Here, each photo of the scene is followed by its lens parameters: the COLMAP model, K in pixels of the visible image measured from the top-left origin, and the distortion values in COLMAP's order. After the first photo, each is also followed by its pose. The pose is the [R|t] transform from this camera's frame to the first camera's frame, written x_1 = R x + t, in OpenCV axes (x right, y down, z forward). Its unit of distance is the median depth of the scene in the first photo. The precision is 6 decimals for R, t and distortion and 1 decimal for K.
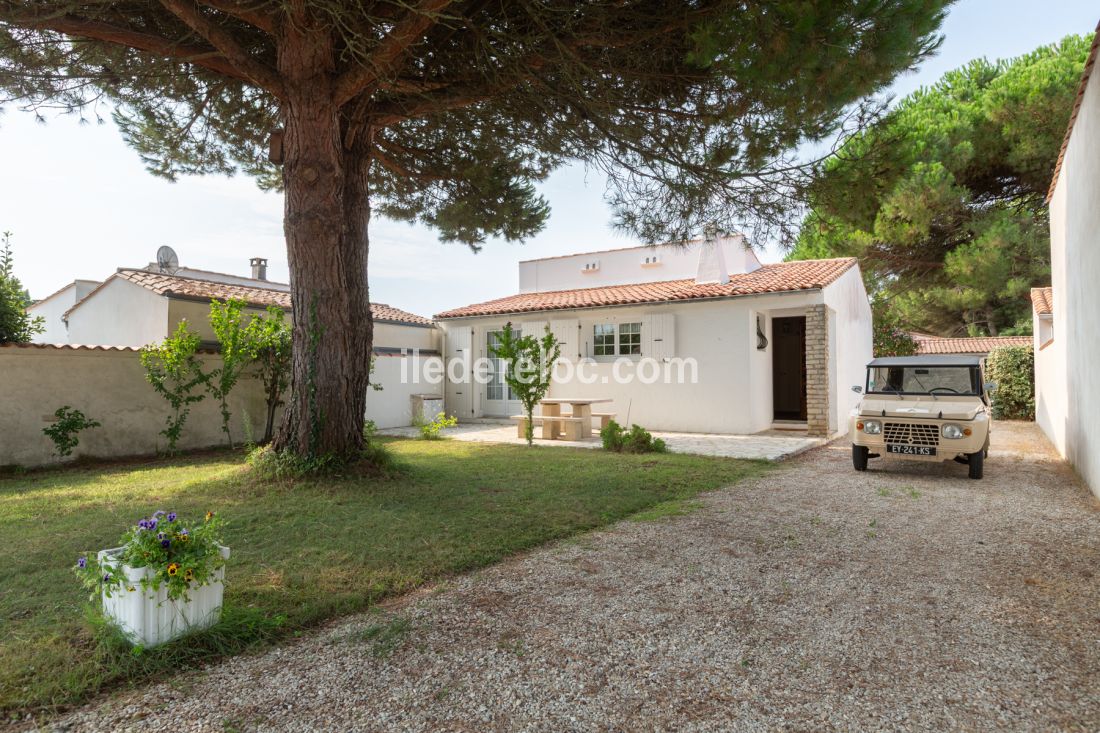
lens RADIAL K [[645.0, 0, 547.2], [0, 645.0, 366.8], [0, 0, 1]] dist [-0.004341, 0.002821]
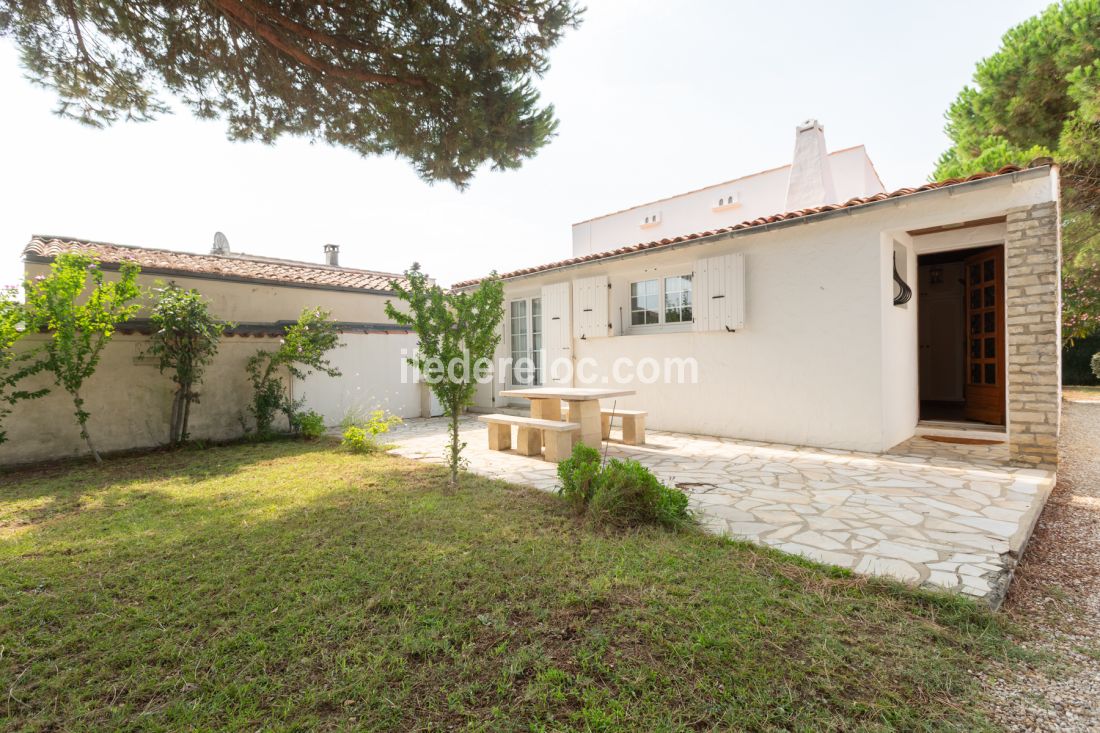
lens RADIAL K [[506.7, 0, 549.3], [0, 506.7, 365.5], [0, 0, 1]] dist [-0.004288, 0.000207]
pose [[0.971162, -0.010174, -0.238205, 0.133224], [0.018408, 0.999306, 0.032368, 0.008045], [0.237711, -0.035820, 0.970675, 0.484055]]
